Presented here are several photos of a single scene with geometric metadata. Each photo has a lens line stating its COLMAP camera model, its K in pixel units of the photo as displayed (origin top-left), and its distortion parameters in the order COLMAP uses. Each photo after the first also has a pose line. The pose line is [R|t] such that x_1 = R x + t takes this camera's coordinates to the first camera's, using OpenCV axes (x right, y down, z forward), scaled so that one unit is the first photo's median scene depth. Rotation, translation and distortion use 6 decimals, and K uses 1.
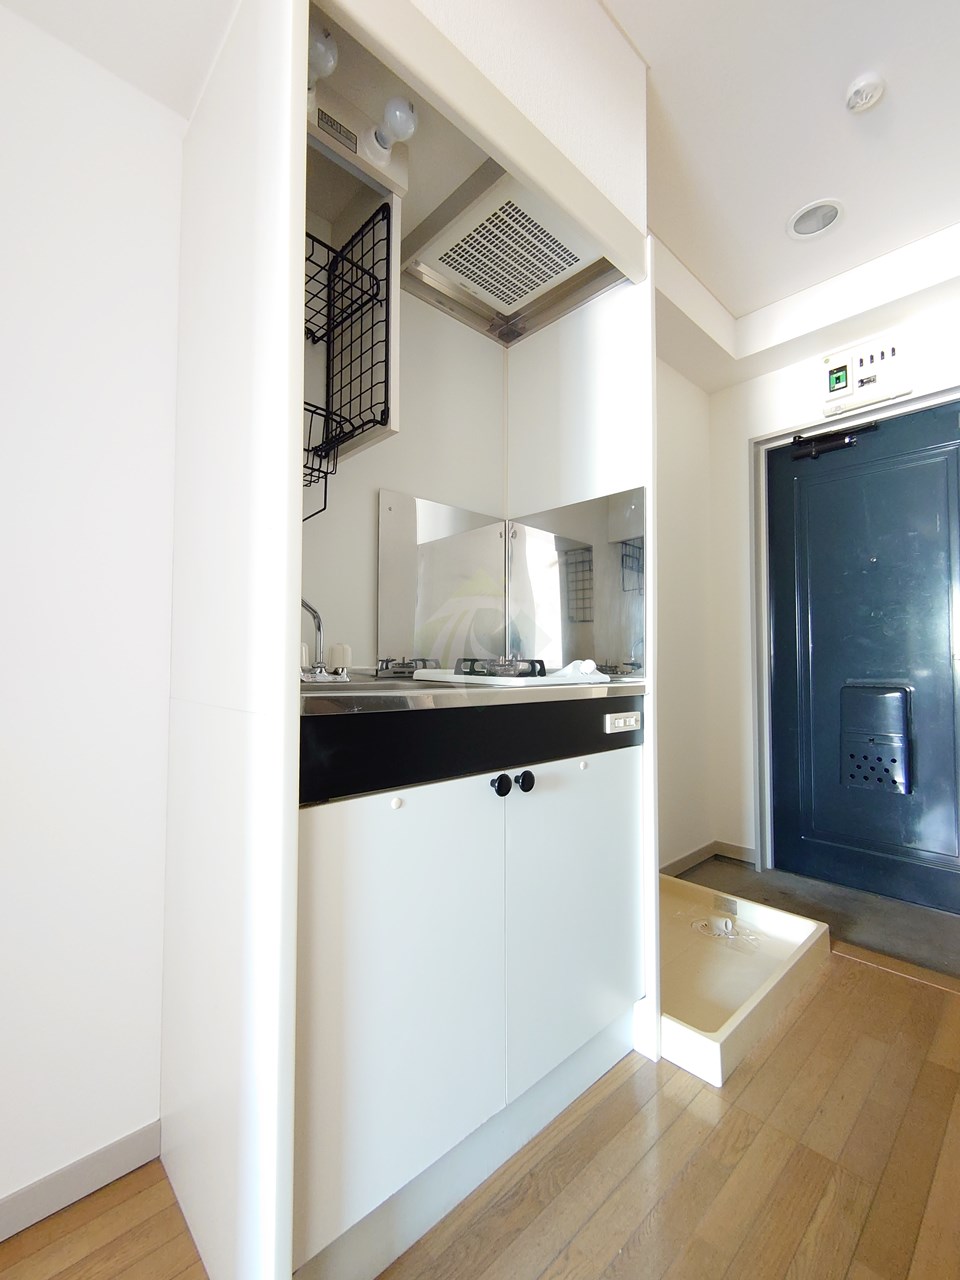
lens RADIAL K [[554.8, 0, 480.0], [0, 554.8, 640.0], [0, 0, 1]] dist [0.003730, -0.000484]
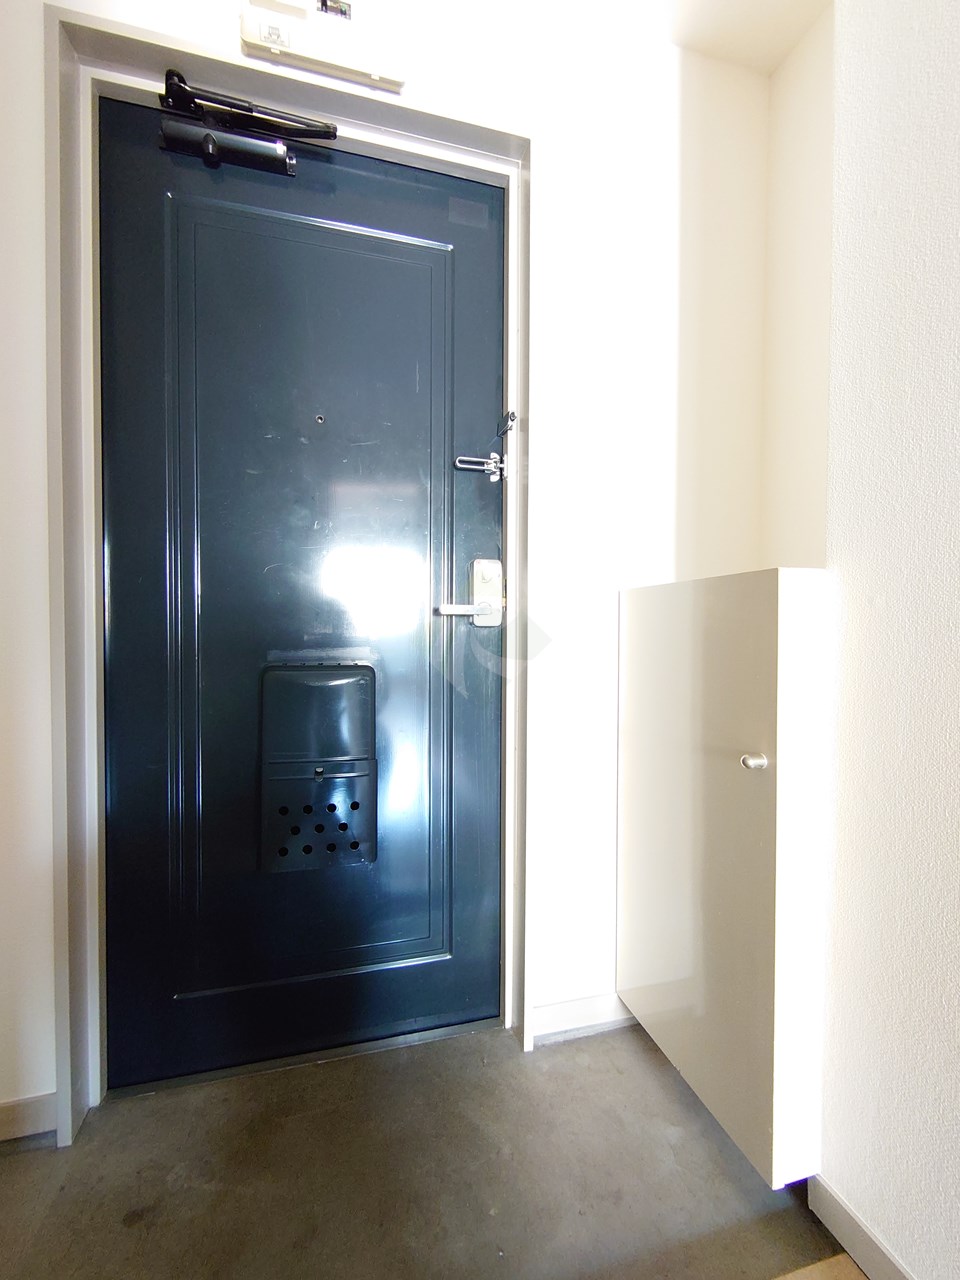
lens RADIAL K [[554.8, 0, 480.0], [0, 554.8, 640.0], [0, 0, 1]] dist [0.003730, -0.000484]
pose [[0.463407, -0.016388, 0.885994, 0.295804], [-0.034741, 0.998724, 0.036644, 0.033321], [-0.885464, -0.047762, 0.462247, 0.578912]]
